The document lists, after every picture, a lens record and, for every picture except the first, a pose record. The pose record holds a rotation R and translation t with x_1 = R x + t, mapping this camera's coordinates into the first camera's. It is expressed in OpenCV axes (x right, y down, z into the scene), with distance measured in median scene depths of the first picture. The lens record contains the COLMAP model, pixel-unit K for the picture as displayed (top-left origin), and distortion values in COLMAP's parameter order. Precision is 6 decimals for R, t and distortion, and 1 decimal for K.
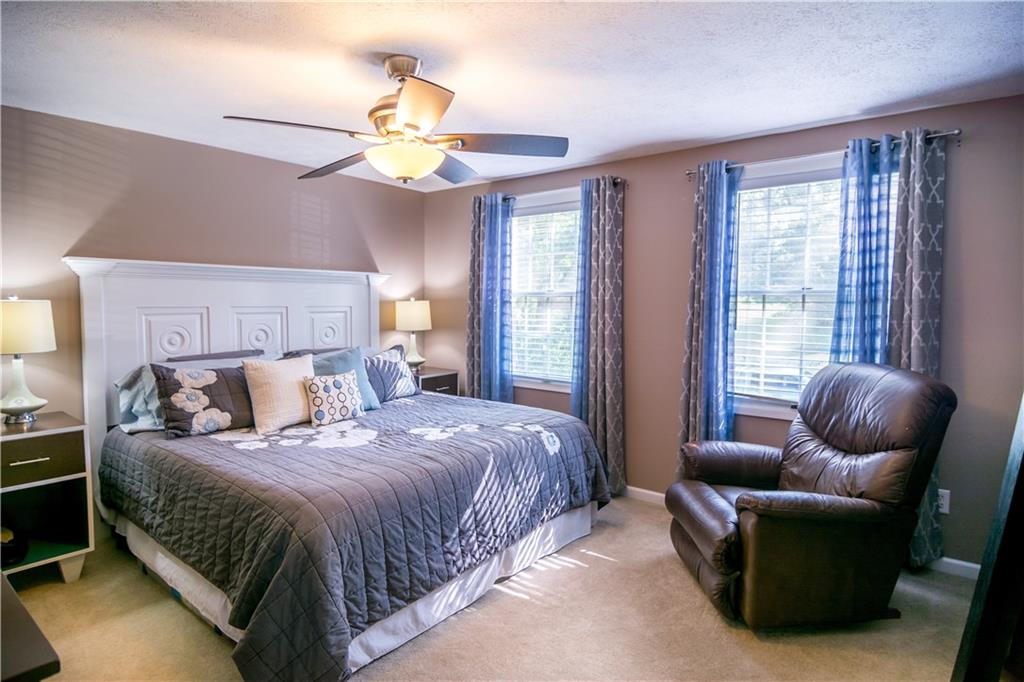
lens RADIAL K [[554.2, 0, 509.1], [0, 554.2, 328.5], [0, 0, 1]] dist [-0.015664, -0.001548]
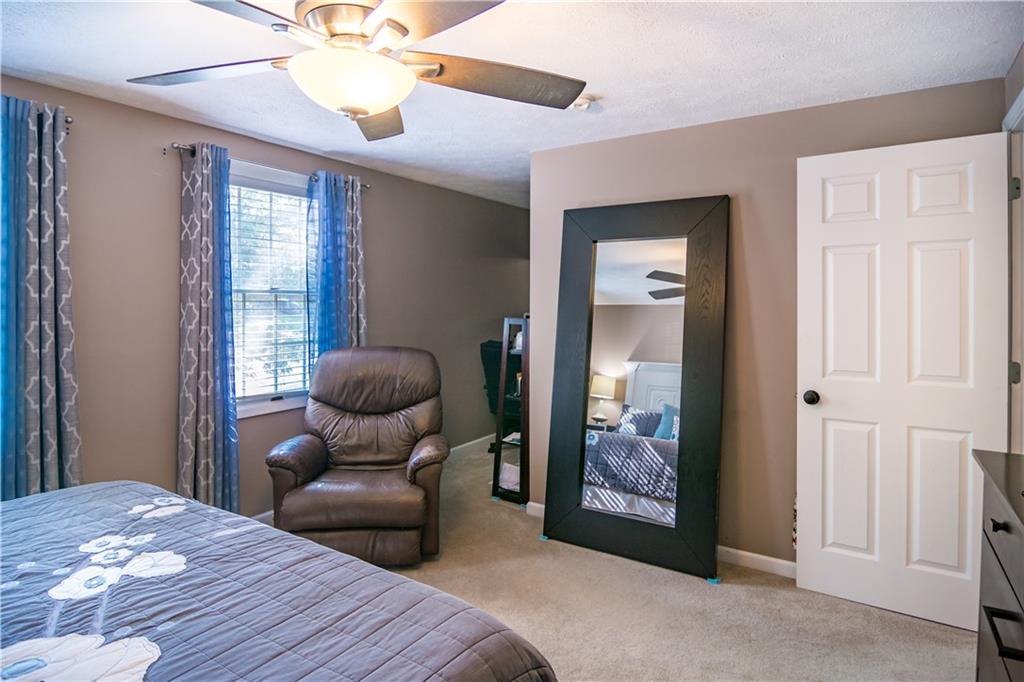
lens RADIAL K [[565.1, 0, 512.3], [0, 565.1, 300.1], [0, 0, 1]] dist [-0.001098, -0.000318]
pose [[-0.095829, -0.008136, 0.995365, -0.729415], [0.039366, 0.999153, 0.011956, -0.051935], [-0.994619, 0.040329, -0.095427, 0.751185]]
